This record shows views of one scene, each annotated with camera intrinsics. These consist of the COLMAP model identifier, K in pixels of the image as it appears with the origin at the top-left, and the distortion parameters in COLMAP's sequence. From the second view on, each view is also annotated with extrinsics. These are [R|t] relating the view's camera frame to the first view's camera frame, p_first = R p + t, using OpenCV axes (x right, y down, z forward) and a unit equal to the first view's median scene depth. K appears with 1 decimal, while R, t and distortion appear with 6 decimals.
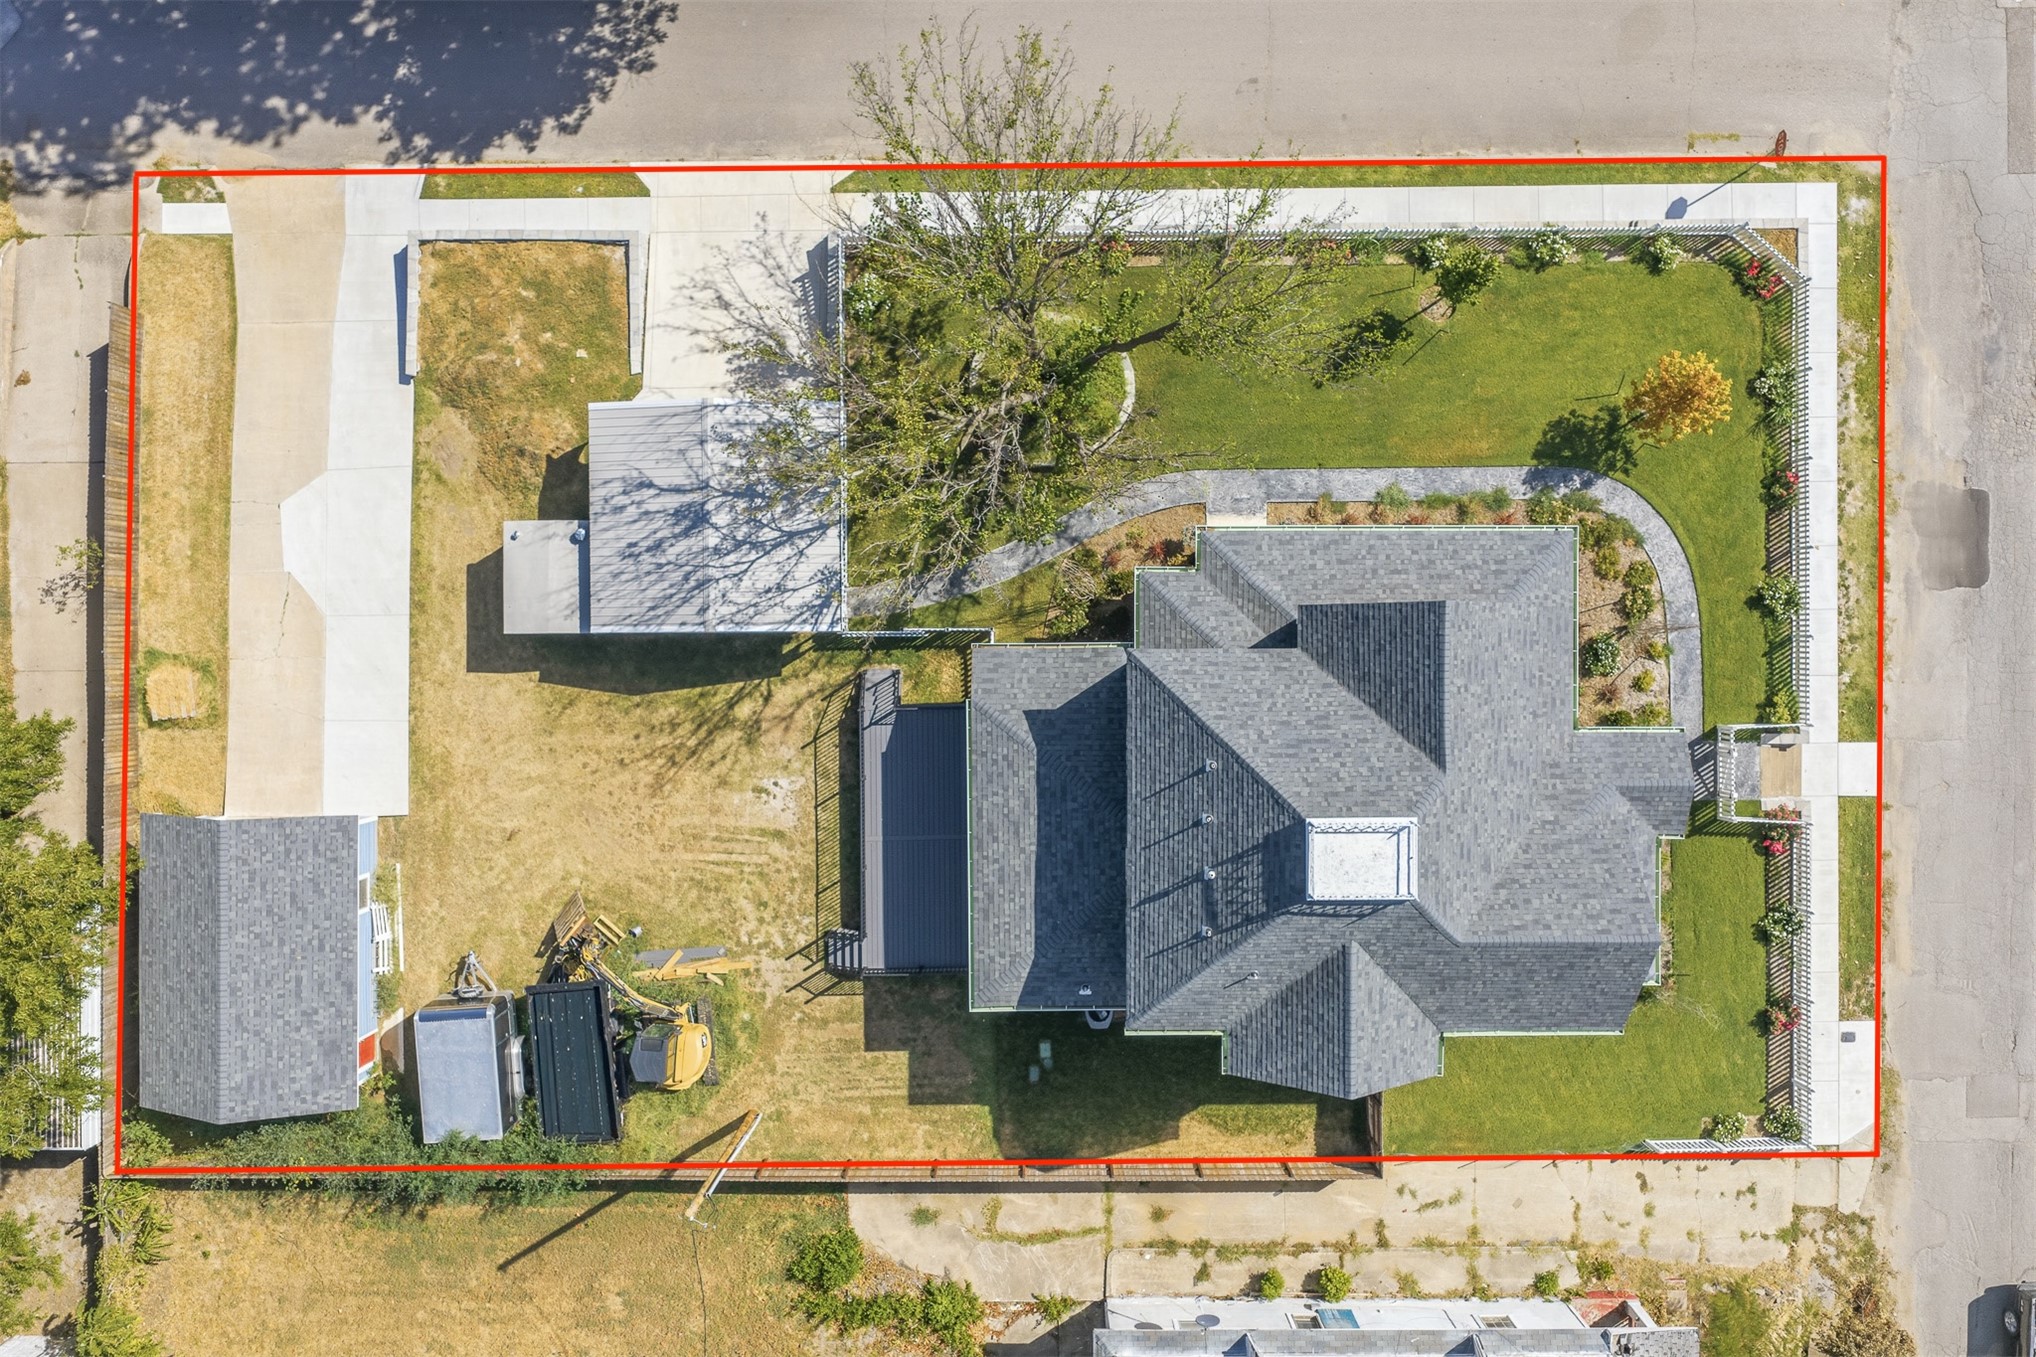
lens RADIAL K [[1710.6, 0, 1021.5], [0, 1710.6, 684.7], [0, 0, 1]] dist [0.011585, -0.018765]
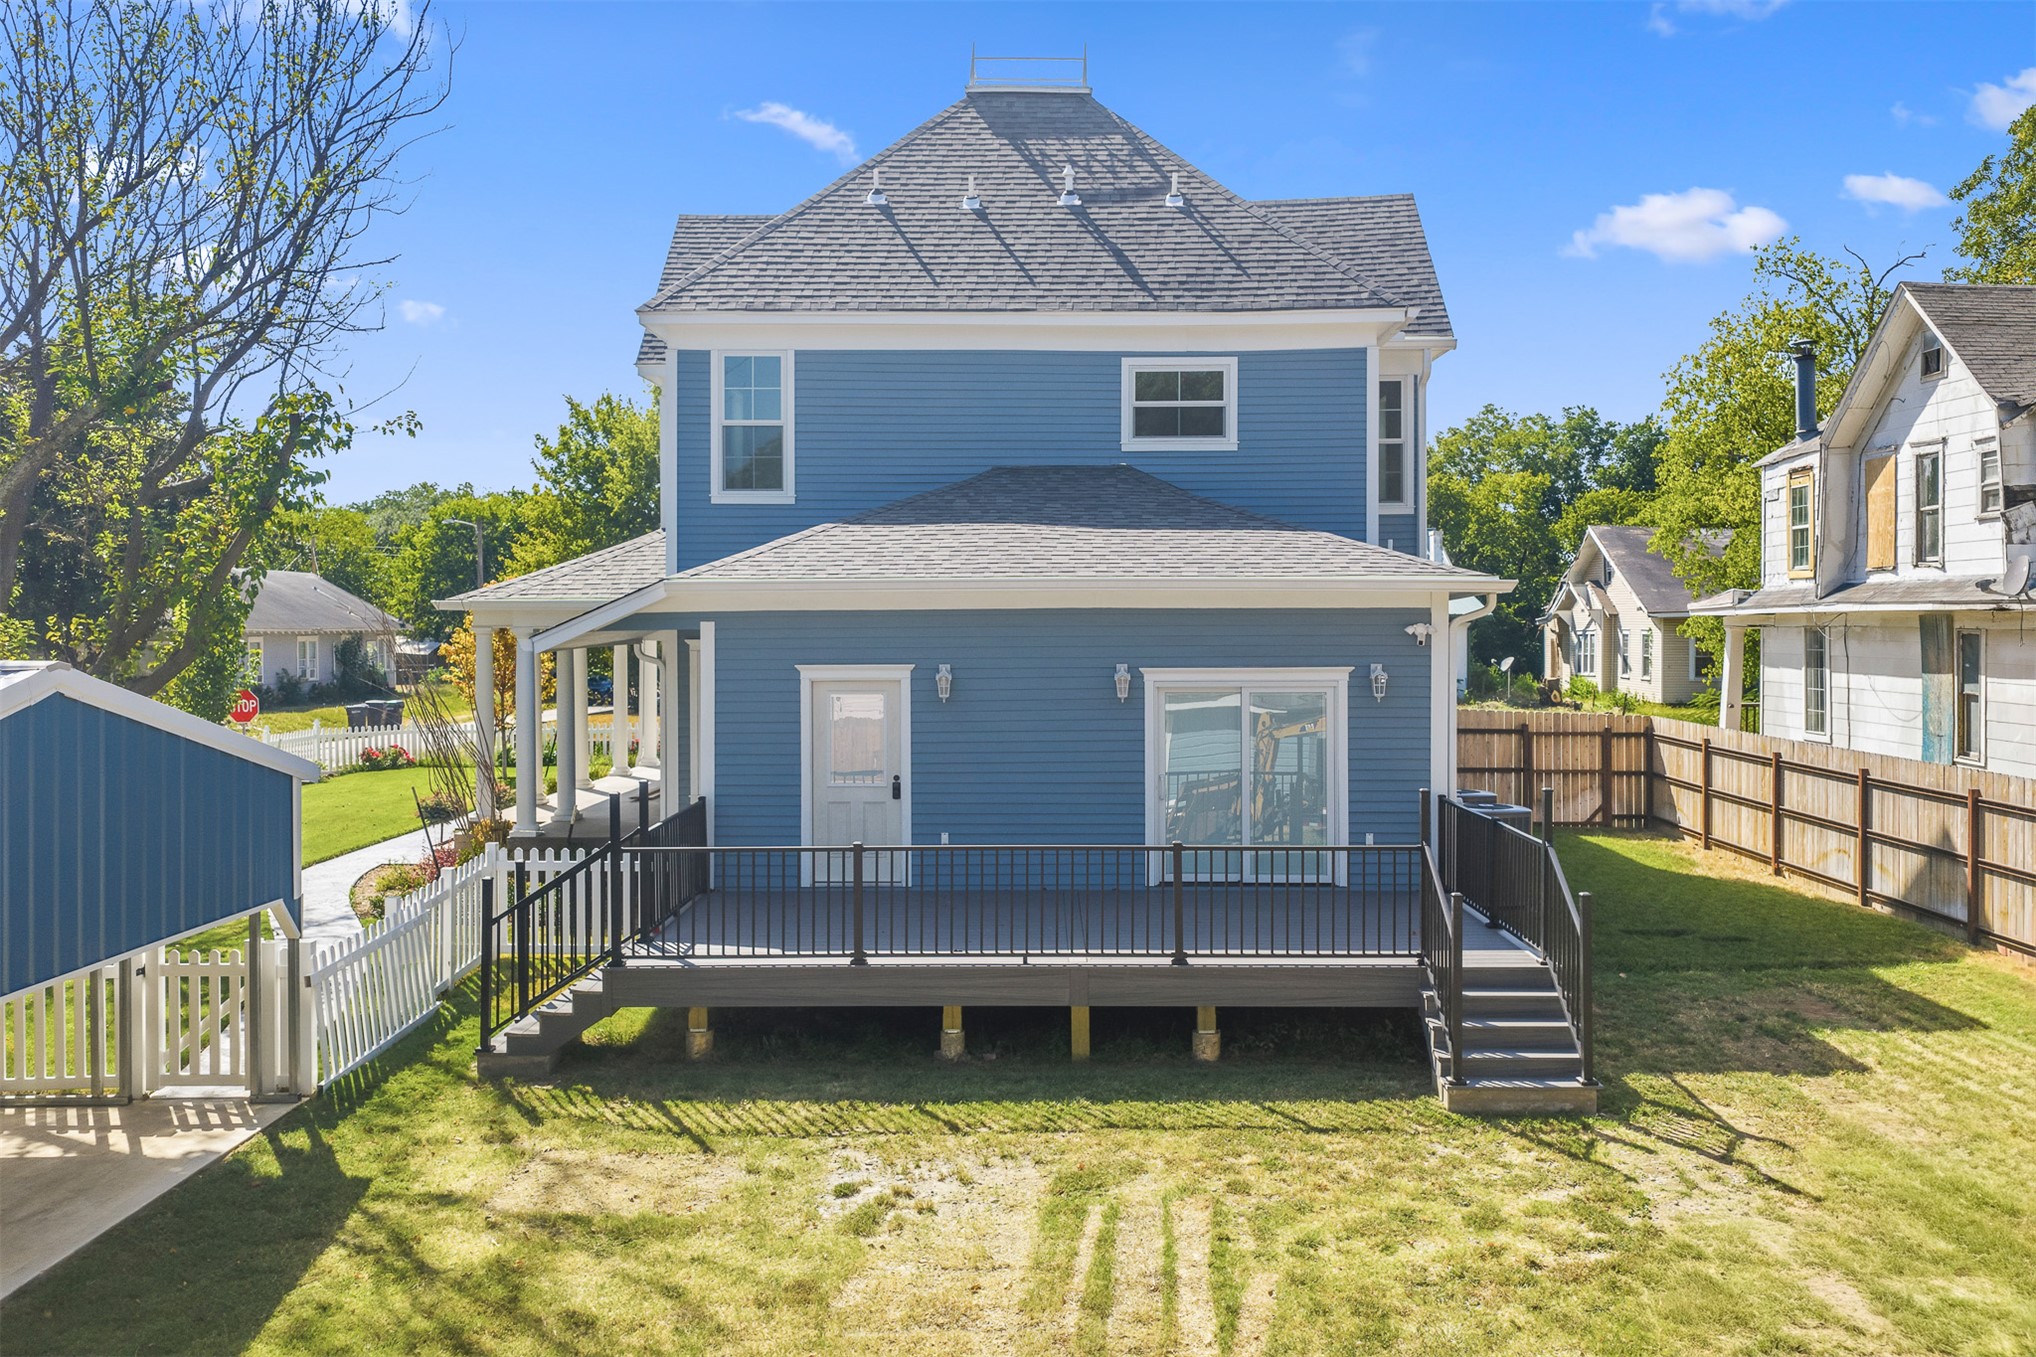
lens RADIAL K [[1710.6, 0, 1027.6], [0, 1710.6, 669.6], [0, 0, 1]] dist [0.011585, -0.018765]
pose [[0.029008, -0.007619, 0.999550, -0.363969], [0.999394, -0.019036, -0.029148, 0.089189], [0.019249, 0.999790, 0.007063, 0.929705]]
